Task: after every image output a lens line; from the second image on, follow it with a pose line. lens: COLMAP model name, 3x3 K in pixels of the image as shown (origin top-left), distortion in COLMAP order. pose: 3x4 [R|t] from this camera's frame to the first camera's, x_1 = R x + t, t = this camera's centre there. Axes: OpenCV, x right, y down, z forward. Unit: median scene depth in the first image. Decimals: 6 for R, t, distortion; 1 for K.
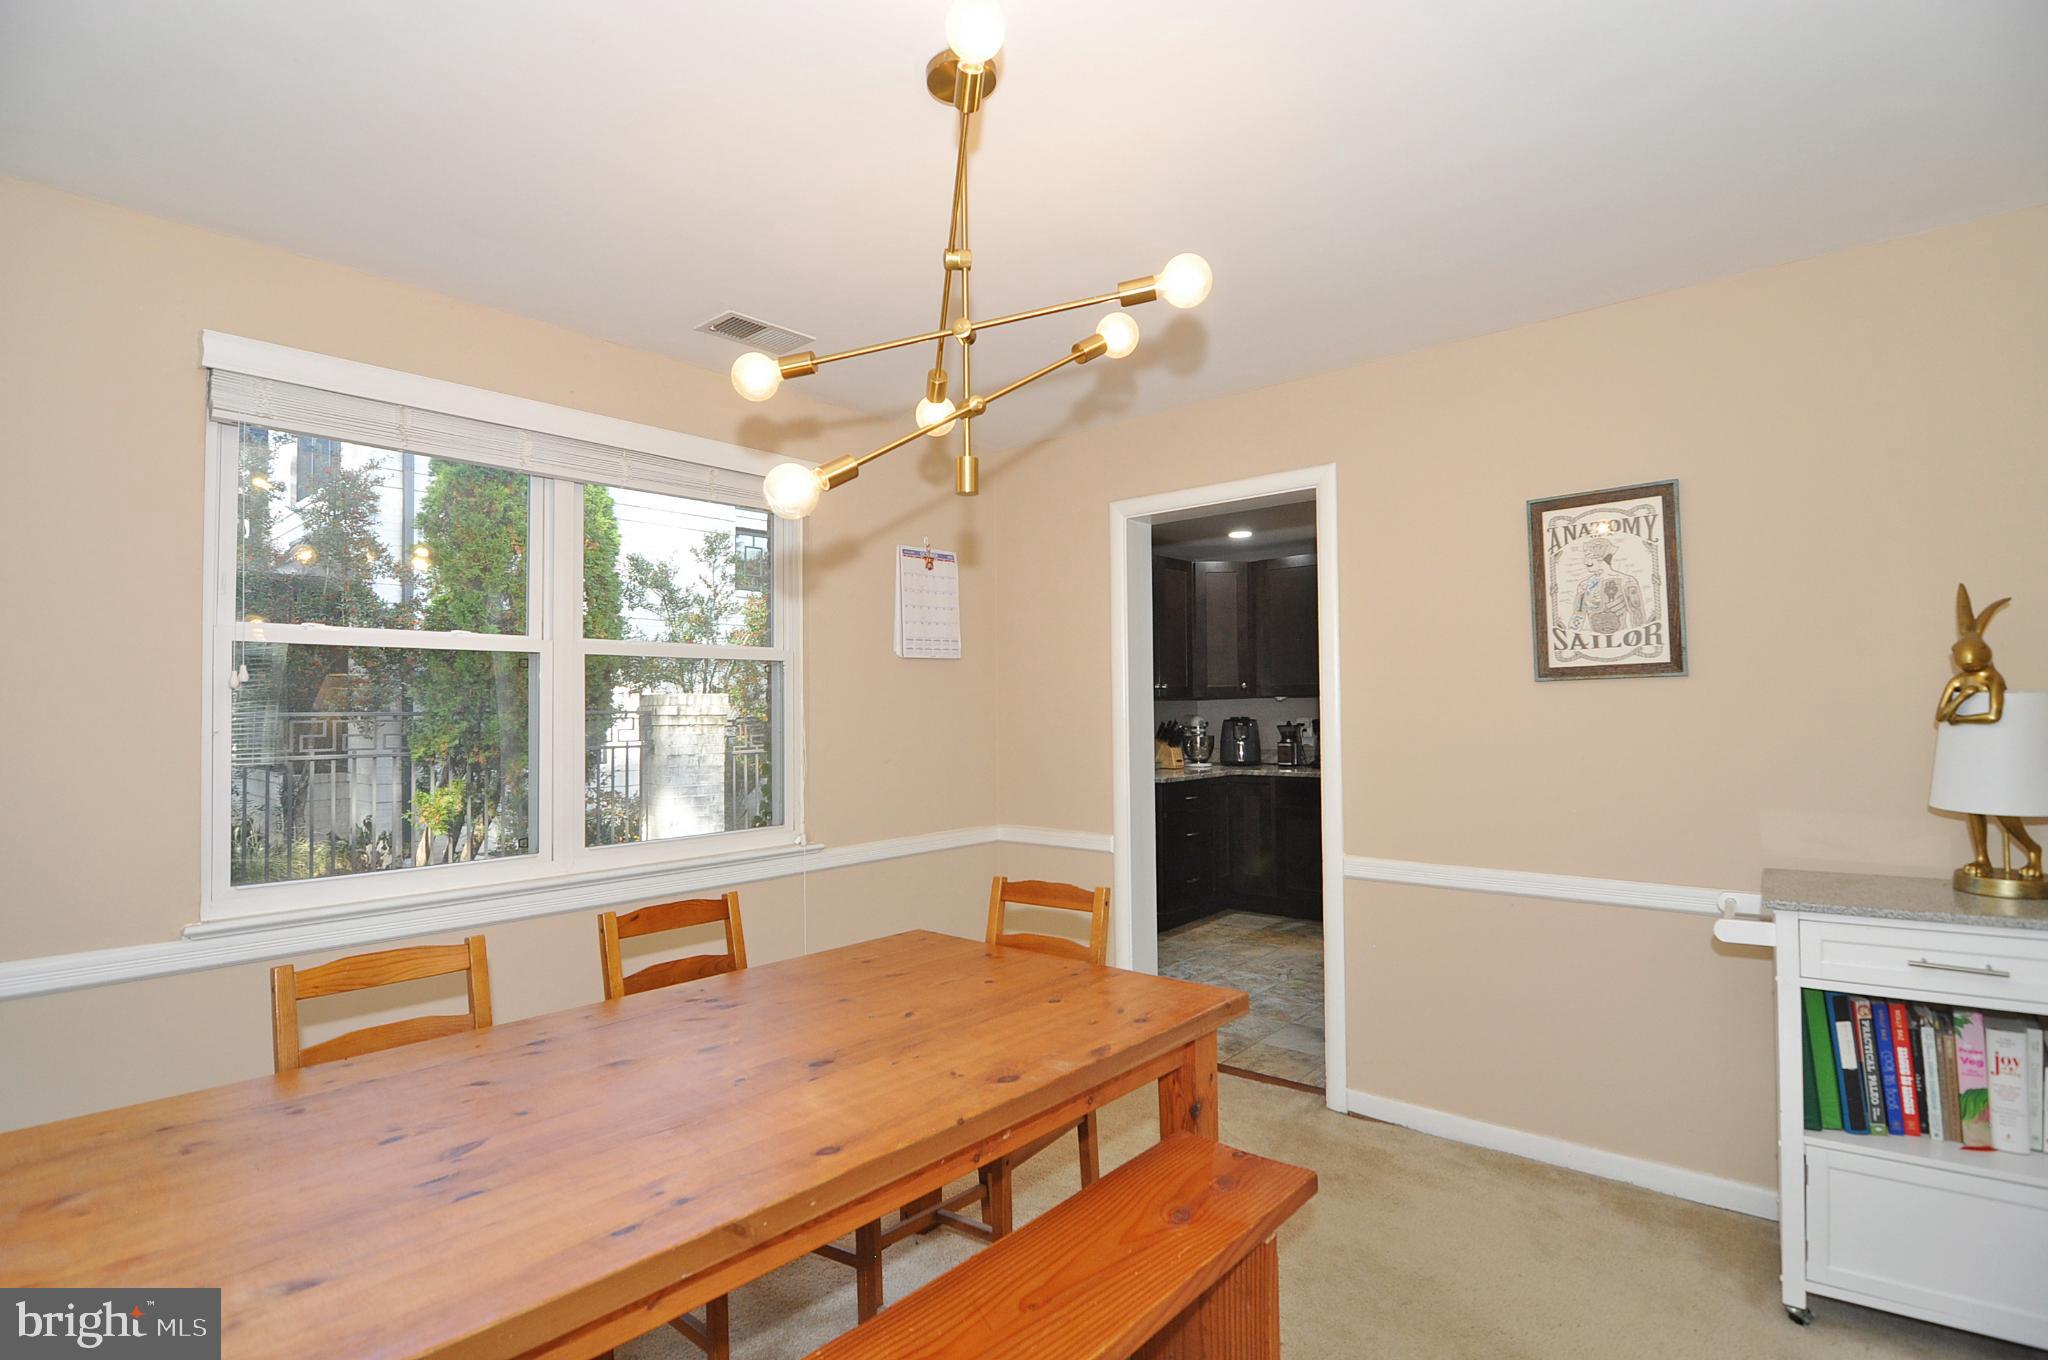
lens RADIAL K [[989.1, 0, 1024.1], [0, 989.1, 691.9], [0, 0, 1]] dist [-0.010906, -0.004414]
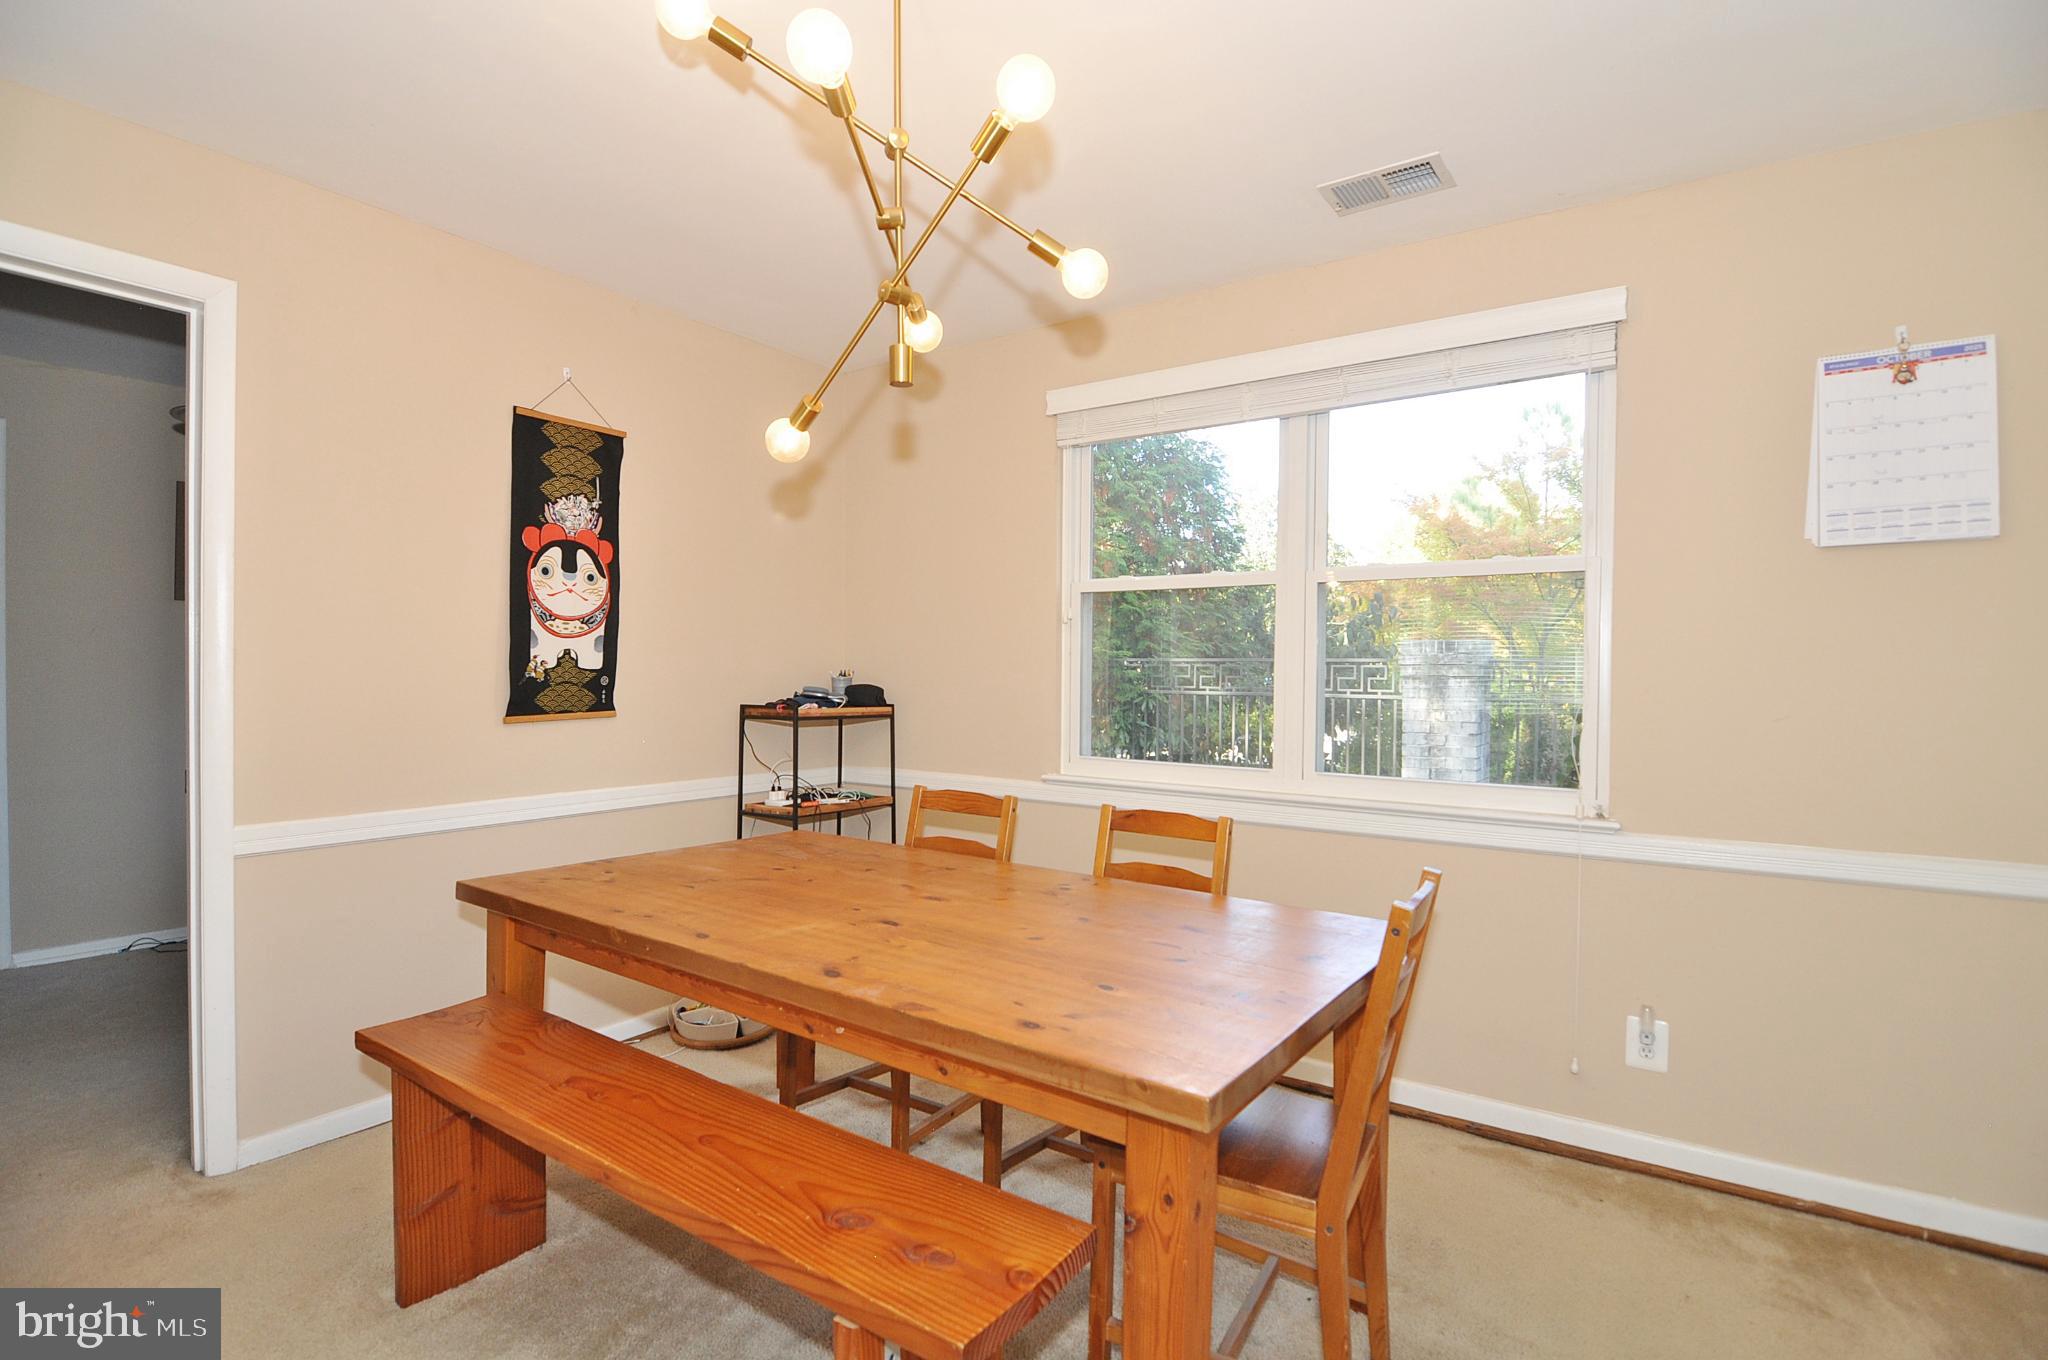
lens RADIAL K [[989.1, 0, 1011.0], [0, 989.1, 670.8], [0, 0, 1]] dist [-0.010906, -0.004414]
pose [[0.095114, 0.014127, -0.995366, 0.684701], [0.006394, 0.999870, 0.014802, 0.046301], [0.995446, -0.007772, 0.095012, 0.742535]]
